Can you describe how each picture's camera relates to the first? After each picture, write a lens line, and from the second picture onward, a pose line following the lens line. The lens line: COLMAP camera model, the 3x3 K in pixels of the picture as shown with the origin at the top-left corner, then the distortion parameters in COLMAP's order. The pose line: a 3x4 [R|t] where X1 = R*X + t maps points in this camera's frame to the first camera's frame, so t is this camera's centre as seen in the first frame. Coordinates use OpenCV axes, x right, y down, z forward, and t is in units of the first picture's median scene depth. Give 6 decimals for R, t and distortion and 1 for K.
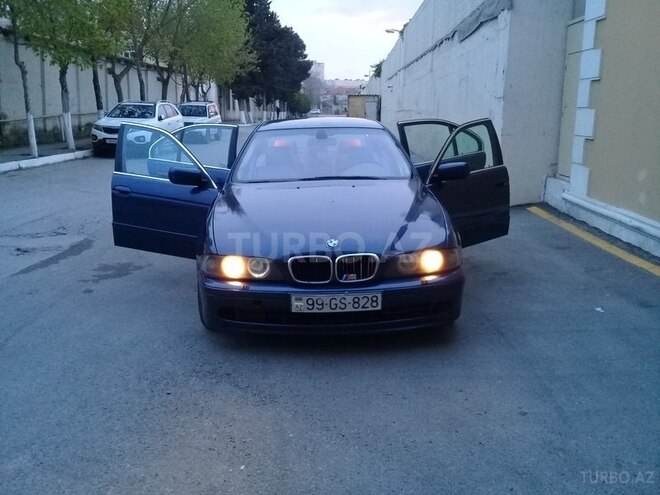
lens RADIAL K [[597.2, 0, 330.0], [0, 597.2, 247.5], [0, 0, 1]] dist [0.075455, -0.156686]
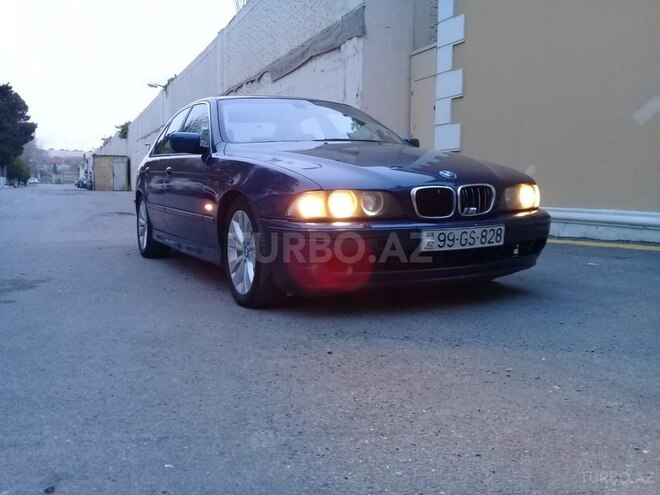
lens RADIAL K [[597.2, 0, 330.0], [0, 597.2, 247.5], [0, 0, 1]] dist [0.075455, -0.156686]
pose [[0.906688, -0.043363, 0.419568, -0.522767], [0.091196, 0.991328, -0.094618, 0.166560], [-0.411826, 0.124052, 0.902779, 0.282927]]
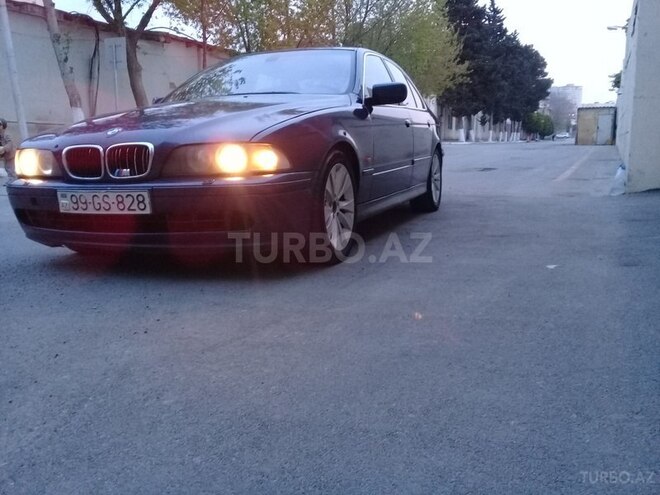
lens RADIAL K [[597.2, 0, 330.0], [0, 597.2, 247.5], [0, 0, 1]] dist [0.075455, -0.156686]
pose [[0.924215, 0.055369, -0.377838, 0.588351], [-0.071496, 0.997026, -0.028778, 0.150403], [0.375120, 0.053611, 0.925425, 0.358128]]
